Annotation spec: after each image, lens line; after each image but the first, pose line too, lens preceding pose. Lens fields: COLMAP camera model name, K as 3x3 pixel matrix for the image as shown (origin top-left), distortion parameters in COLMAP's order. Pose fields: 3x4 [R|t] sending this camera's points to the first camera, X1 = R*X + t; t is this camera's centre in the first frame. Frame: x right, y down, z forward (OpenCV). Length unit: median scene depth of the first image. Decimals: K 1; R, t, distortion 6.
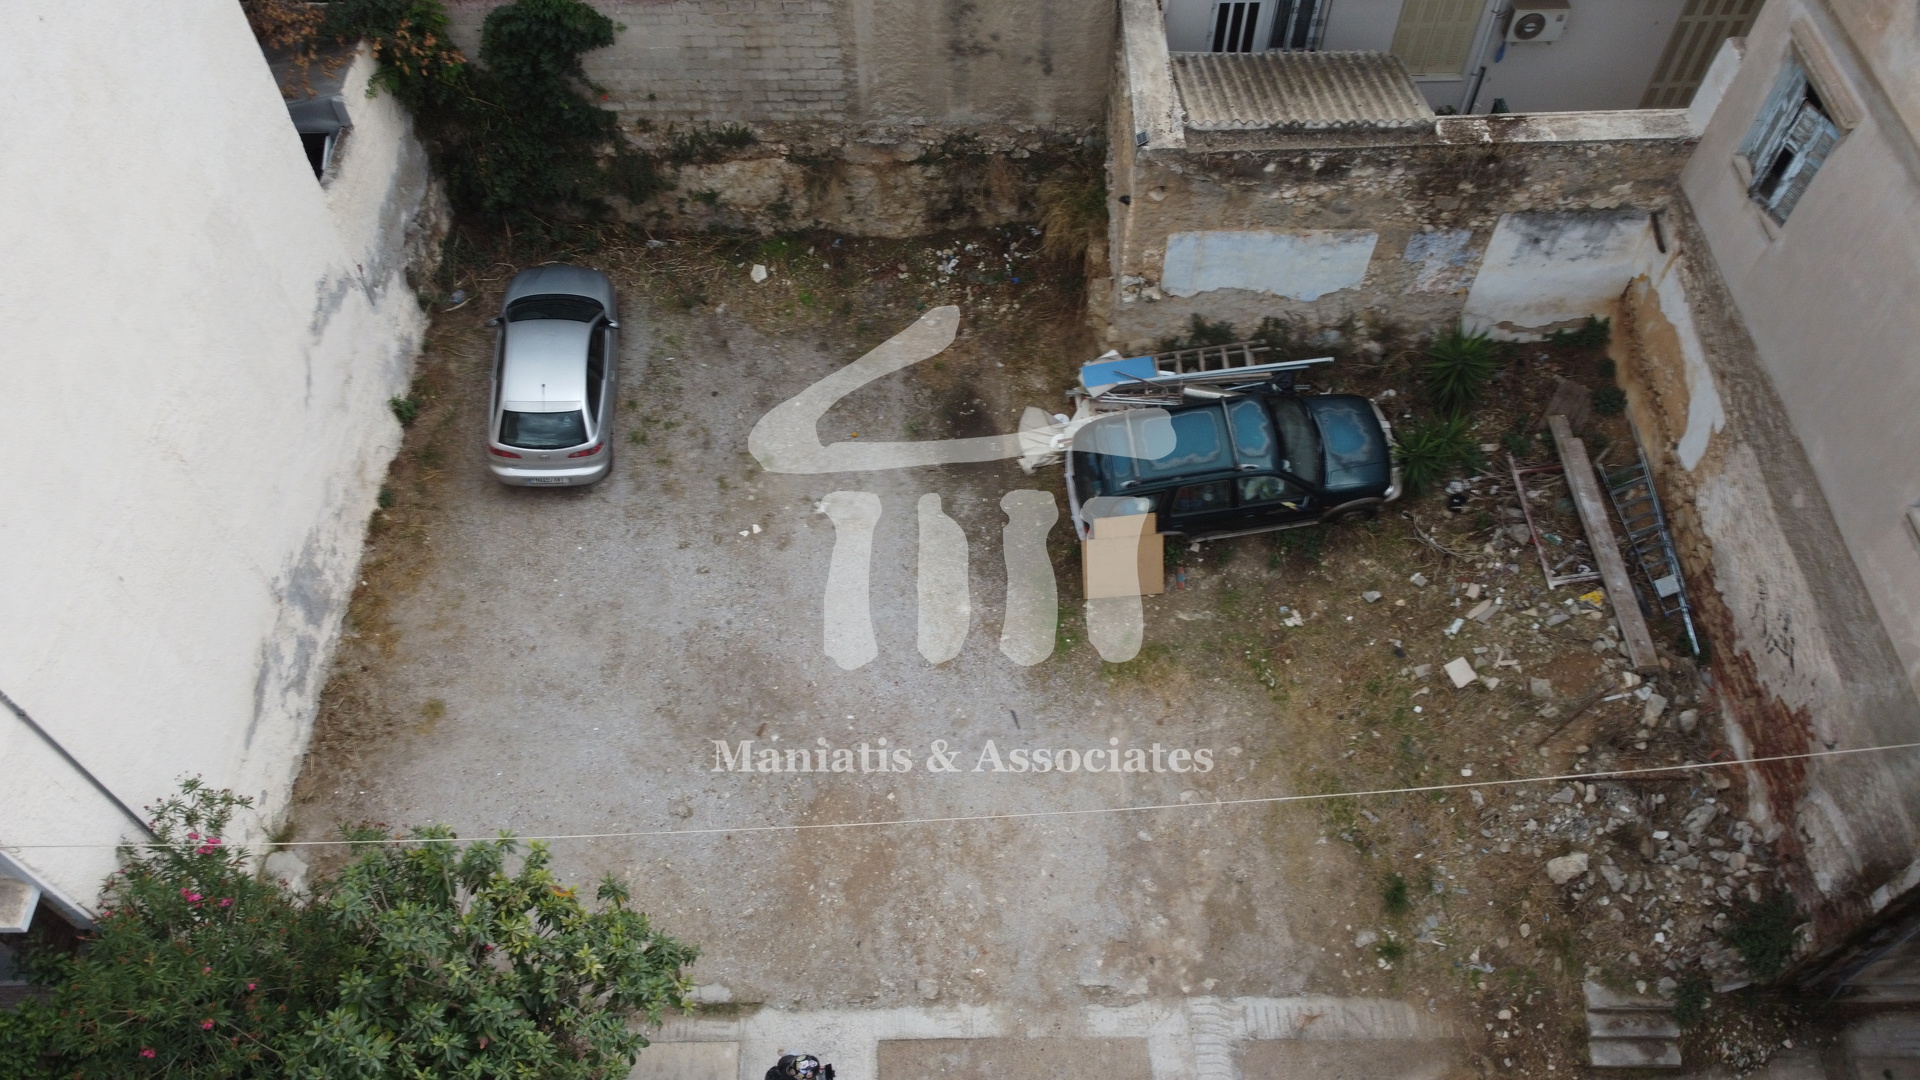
lens RADIAL K [[1447.2, 0, 960.7], [0, 1447.2, 541.8], [0, 0, 1]] dist [0.011648, -0.011357]
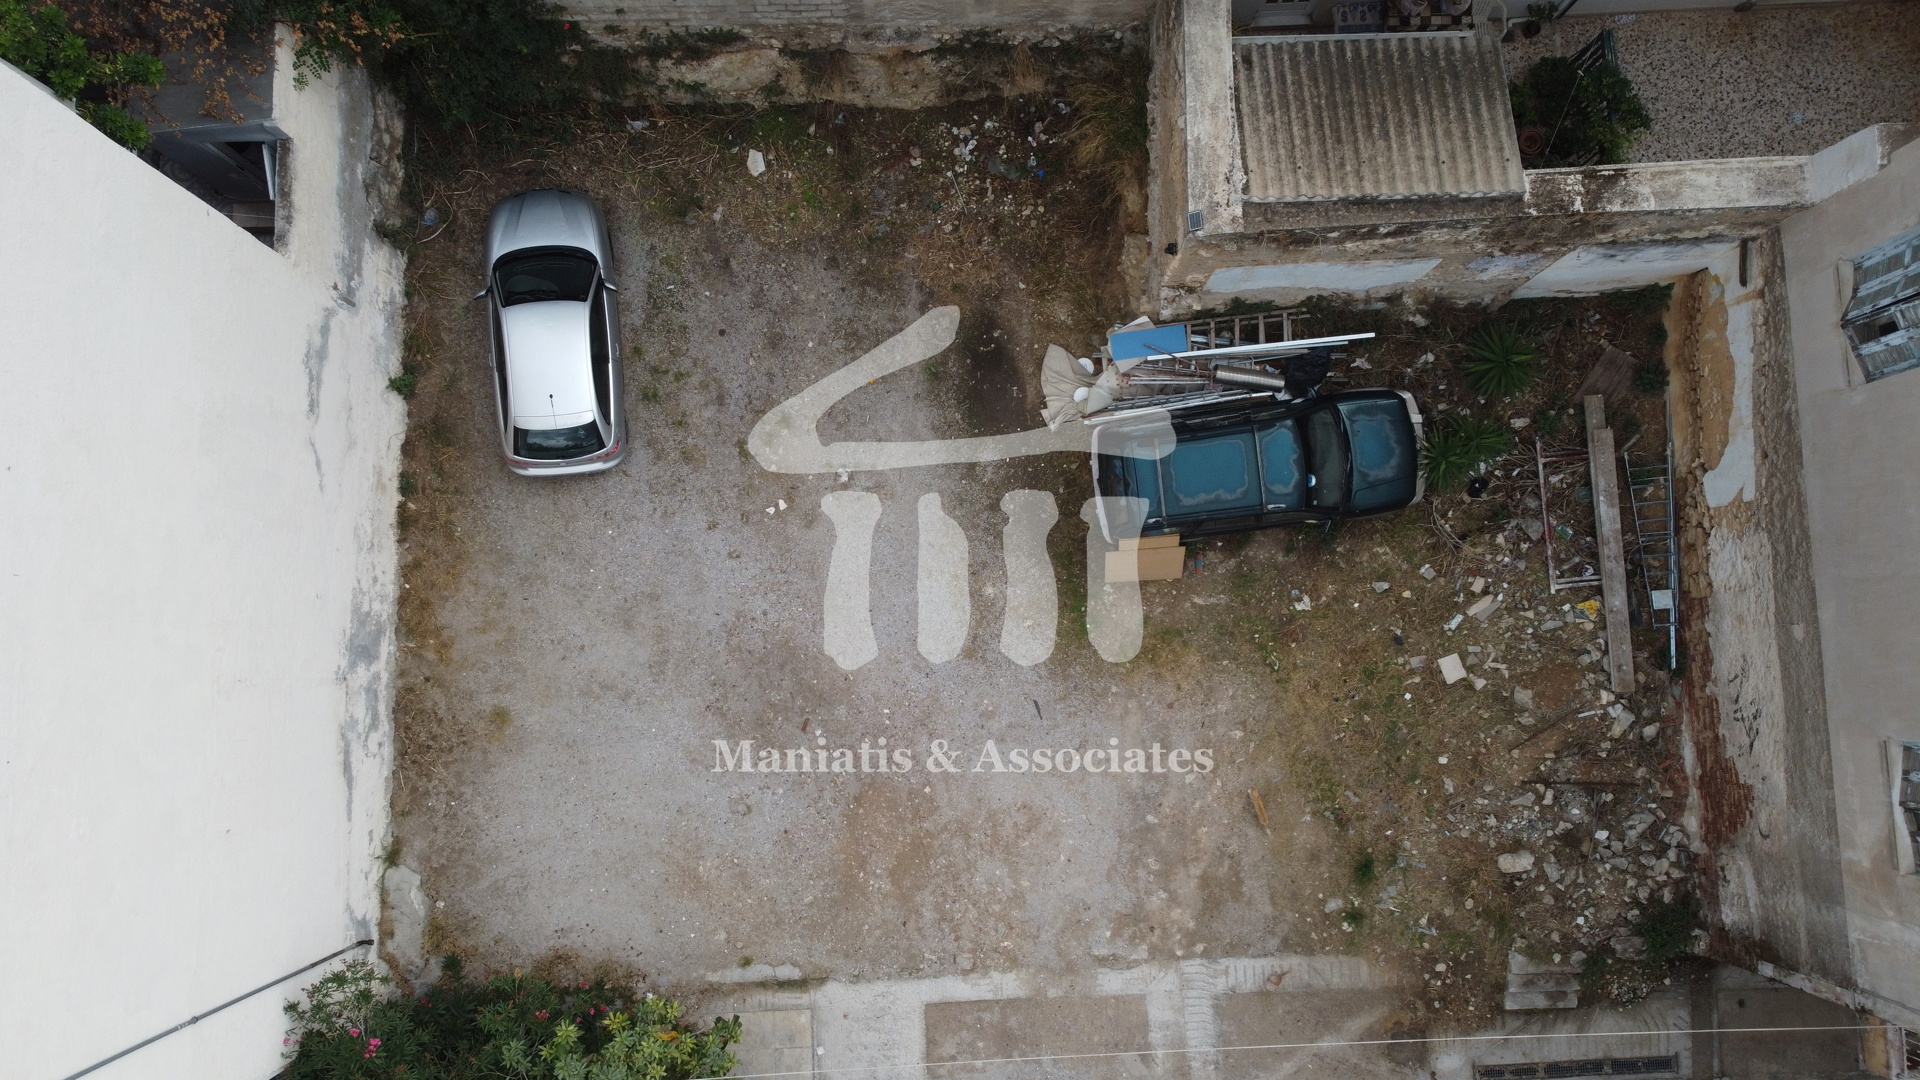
lens RADIAL K [[1447.2, 0, 960.6], [0, 1447.2, 540.2], [0, 0, 1]] dist [0.011648, -0.011357]
pose [[0.999779, -0.013795, 0.015870, -0.035808], [0.004111, 0.868392, 0.495861, -0.524512], [-0.020621, -0.495686, 0.868257, 0.119611]]
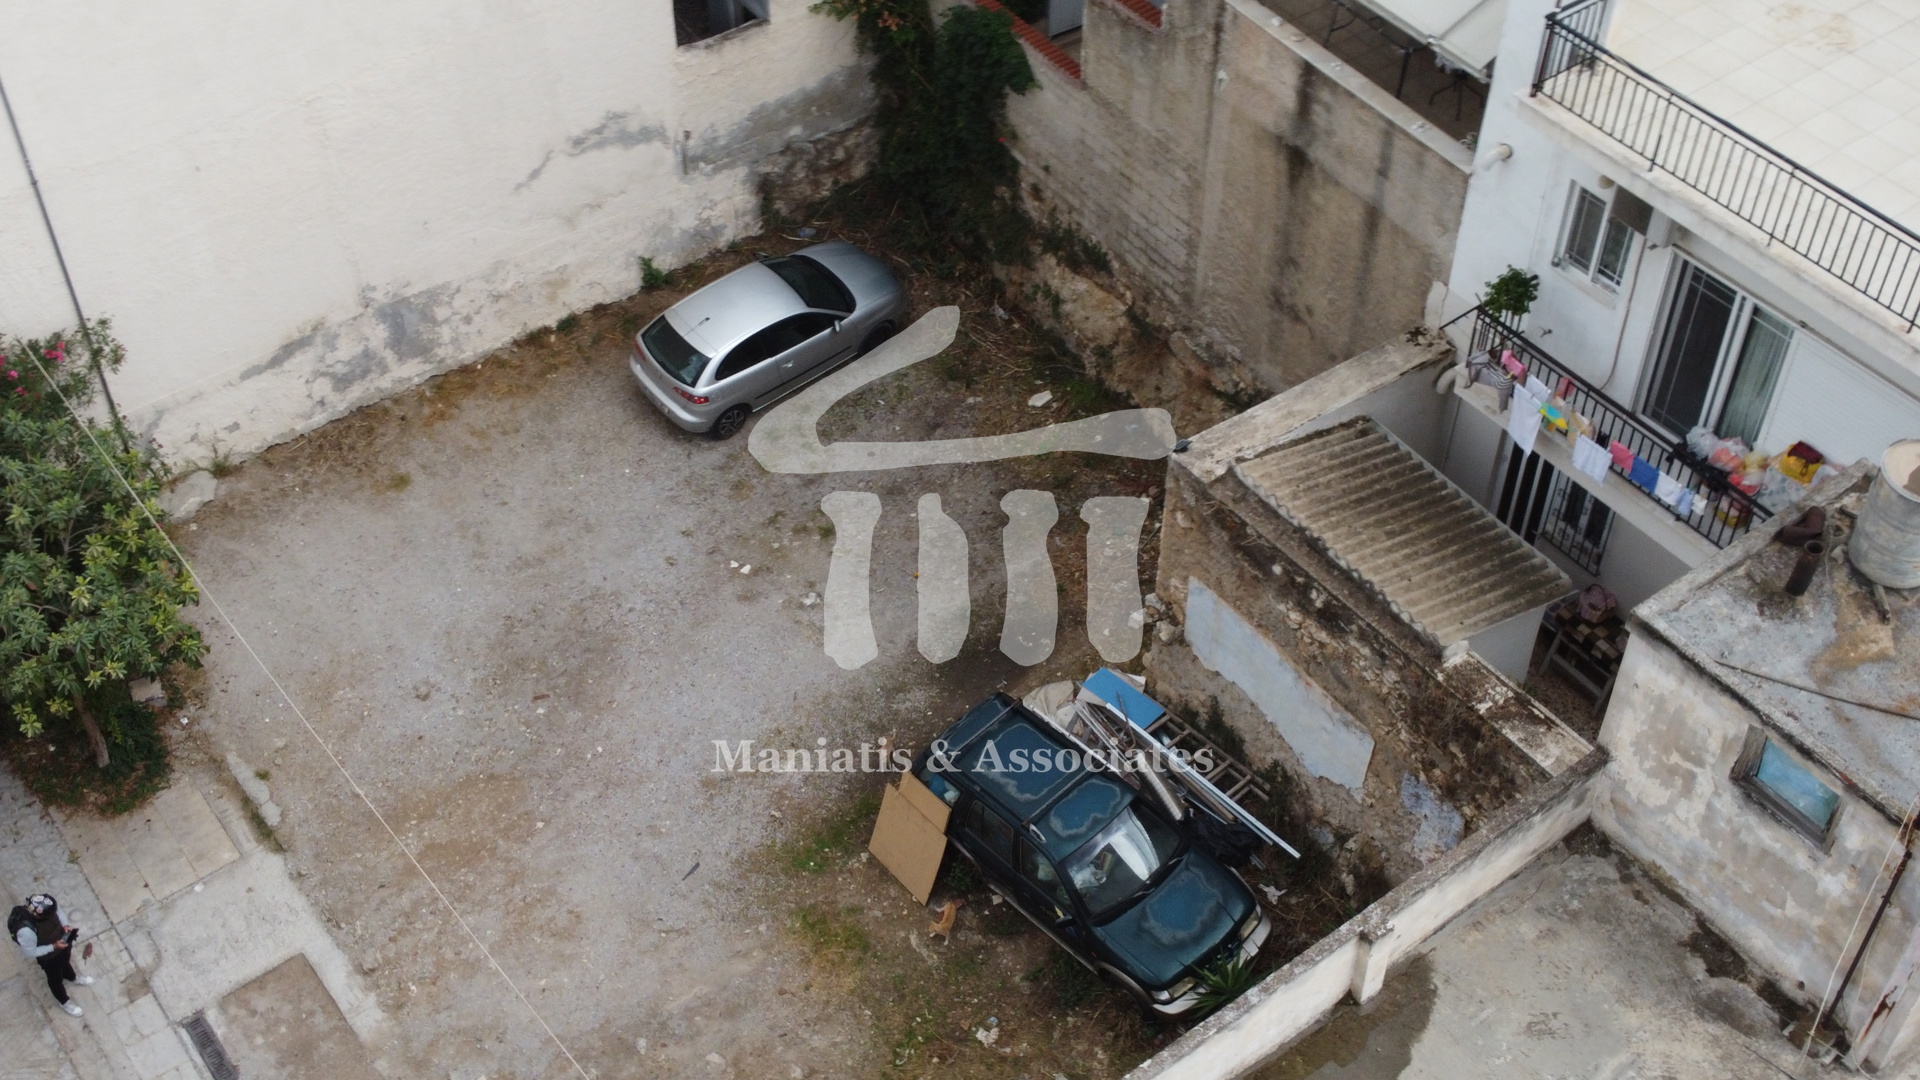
lens RADIAL K [[2292.5, 0, 972.7], [0, 2292.5, 551.3], [0, 0, 1]] dist [0.015104, 0.000000]
pose [[0.581560, 0.588773, -0.561368, 0.800776], [-0.670043, 0.738010, 0.079895, -0.245599], [0.461335, 0.329677, 0.823701, -0.132509]]
